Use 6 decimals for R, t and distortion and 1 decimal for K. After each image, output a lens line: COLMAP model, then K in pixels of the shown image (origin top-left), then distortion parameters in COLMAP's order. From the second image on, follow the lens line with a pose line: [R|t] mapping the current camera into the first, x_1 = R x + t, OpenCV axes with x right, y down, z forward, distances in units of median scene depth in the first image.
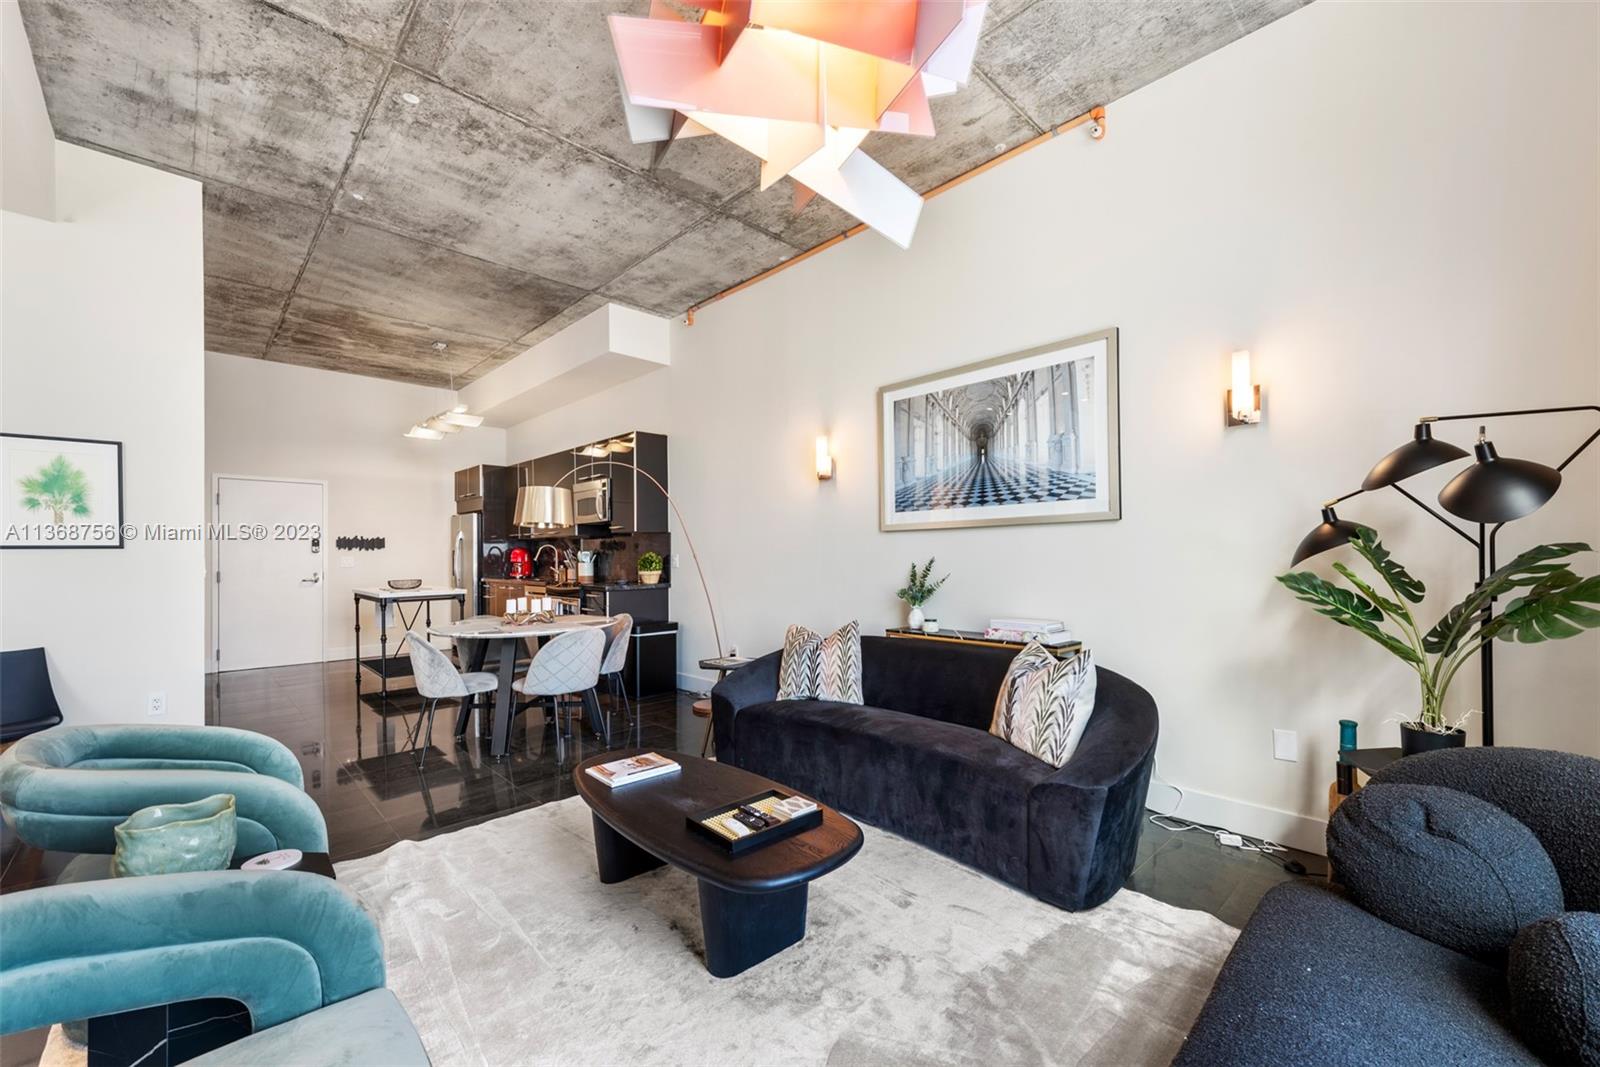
lens RADIAL K [[640.8, 0, 824.1], [0, 640.8, 556.1], [0, 0, 1]] dist [0.011439, -0.002029]
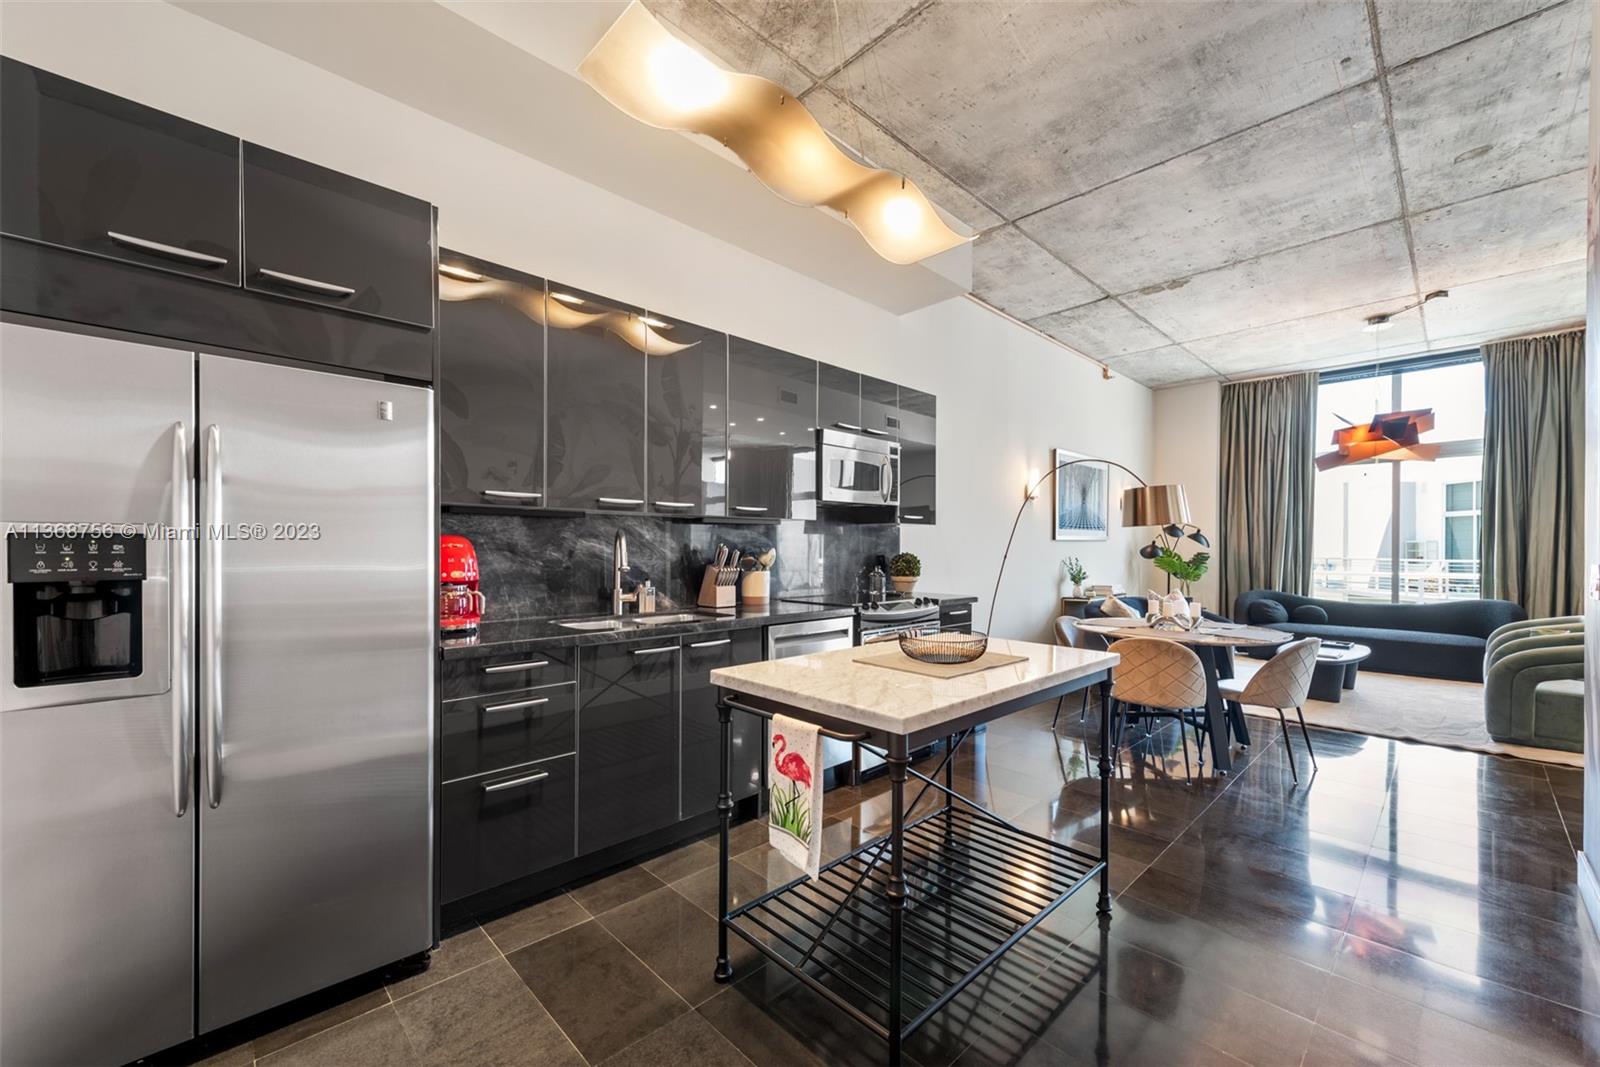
lens RADIAL K [[640.8, 0, 826.2], [0, 640.8, 561.4], [0, 0, 1]] dist [0.011439, -0.002029]
pose [[-0.027779, -0.012664, 0.999534, -1.562304], [-0.000789, 0.999920, 0.012647, -0.012666], [-0.999614, -0.000438, -0.027787, 1.733266]]
